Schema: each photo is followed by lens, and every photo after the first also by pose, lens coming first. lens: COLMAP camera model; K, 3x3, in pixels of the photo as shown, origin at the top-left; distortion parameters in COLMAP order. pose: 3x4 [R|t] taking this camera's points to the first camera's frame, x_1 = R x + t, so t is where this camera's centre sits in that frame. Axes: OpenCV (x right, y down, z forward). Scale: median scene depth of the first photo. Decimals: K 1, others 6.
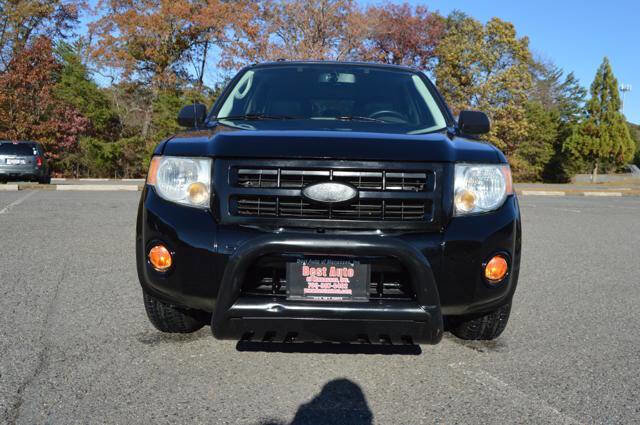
lens RADIAL K [[567.3, 0, 314.2], [0, 567.3, 231.8], [0, 0, 1]] dist [-0.071443, 0.003762]
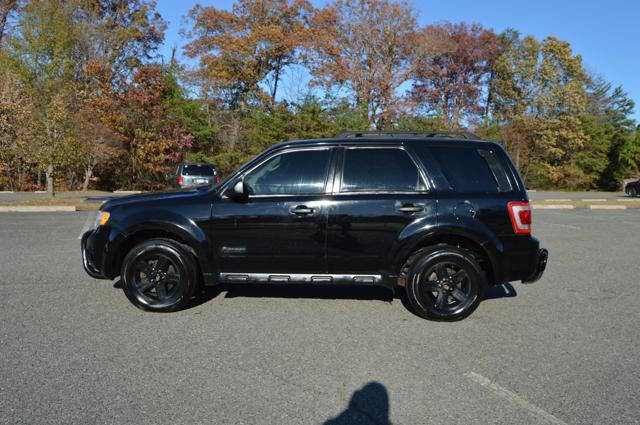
lens RADIAL K [[567.3, 0, 307.5], [0, 567.3, 230.5], [0, 0, 1]] dist [-0.071443, 0.003762]
pose [[0.999743, -0.006757, -0.021635, -0.156581], [0.006577, 0.999943, -0.008385, -0.007027], [0.021690, 0.008241, 0.999731, -0.094001]]
